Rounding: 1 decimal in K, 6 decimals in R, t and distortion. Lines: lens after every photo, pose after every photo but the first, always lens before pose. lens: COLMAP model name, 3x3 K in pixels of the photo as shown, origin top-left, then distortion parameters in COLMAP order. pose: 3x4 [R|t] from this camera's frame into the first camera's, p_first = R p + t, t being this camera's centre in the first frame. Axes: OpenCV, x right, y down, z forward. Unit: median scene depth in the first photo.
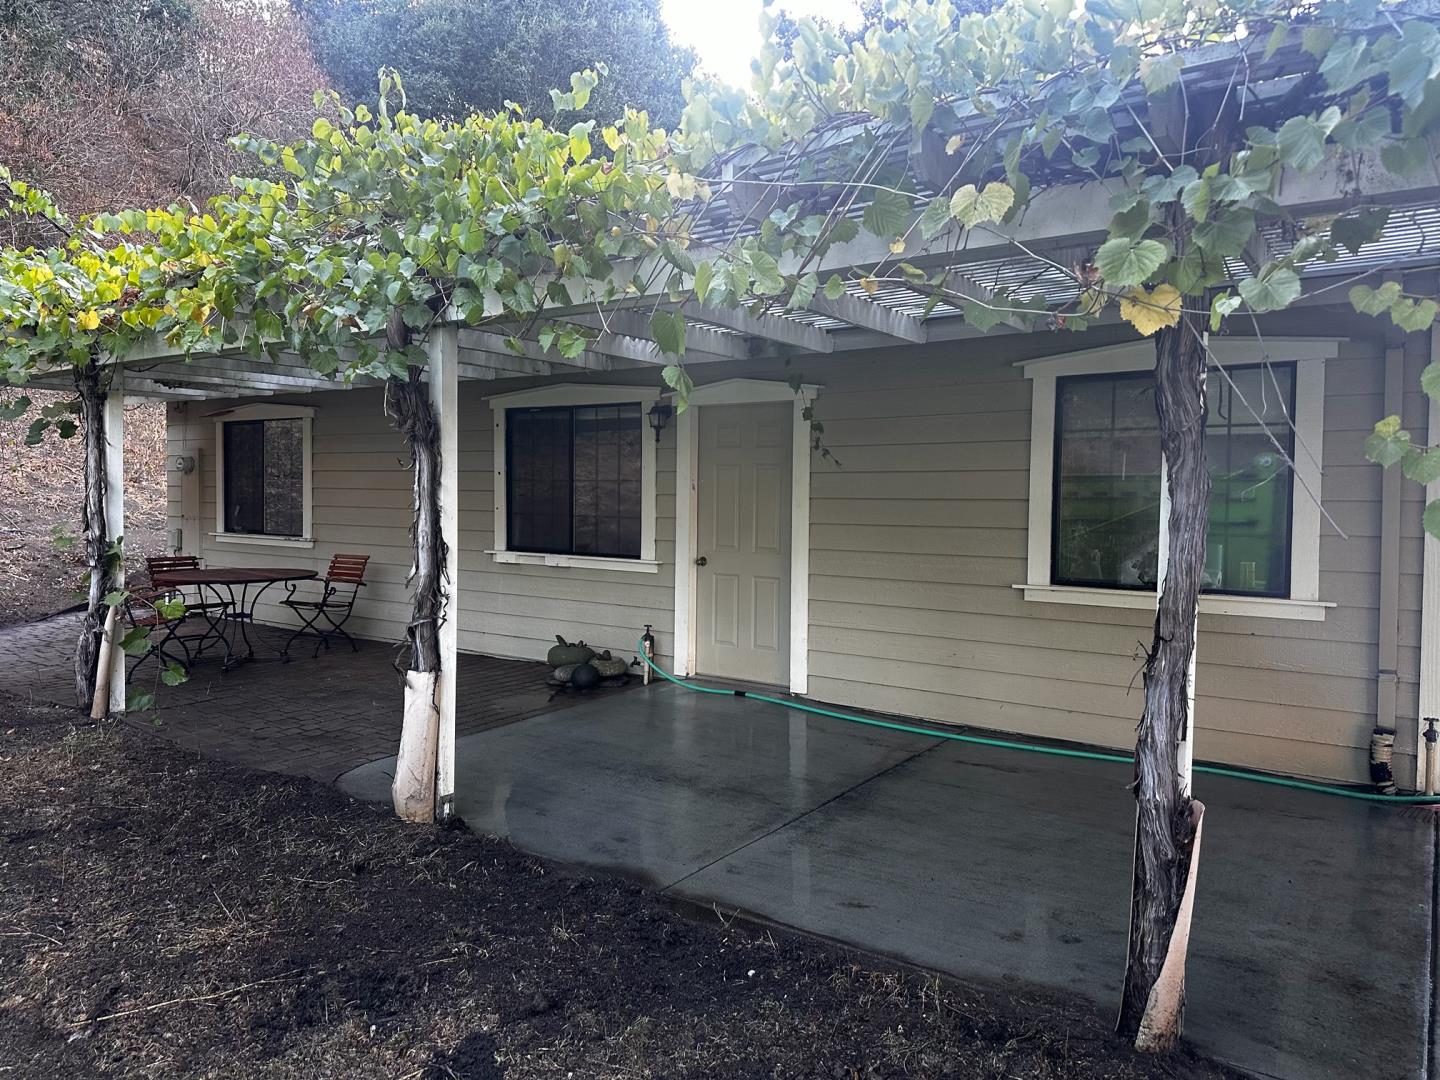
lens RADIAL K [[1010.6, 0, 717.7], [0, 1010.6, 529.1], [0, 0, 1]] dist [0.034987, -0.008219]
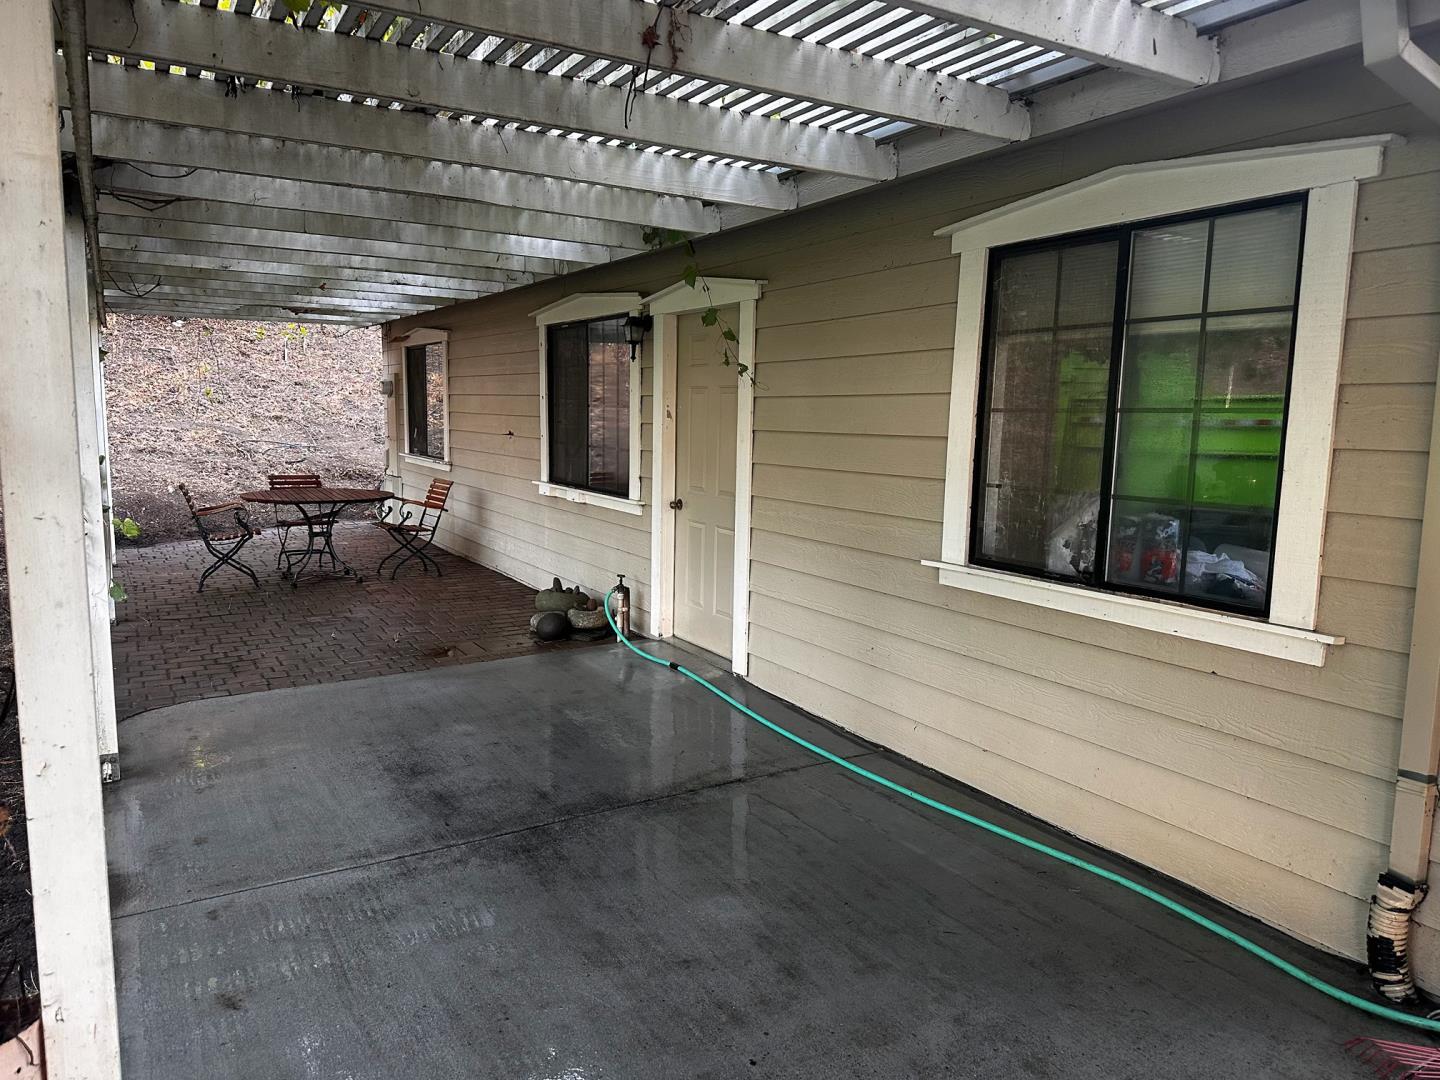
lens RADIAL K [[1010.6, 0, 720.0], [0, 1010.6, 545.2], [0, 0, 1]] dist [0.034987, -0.008219]
pose [[0.910332, 0.060466, -0.409437, 0.391838], [-0.022815, 0.995098, 0.096230, -0.016657], [0.413248, -0.078260, 0.907249, 0.275440]]
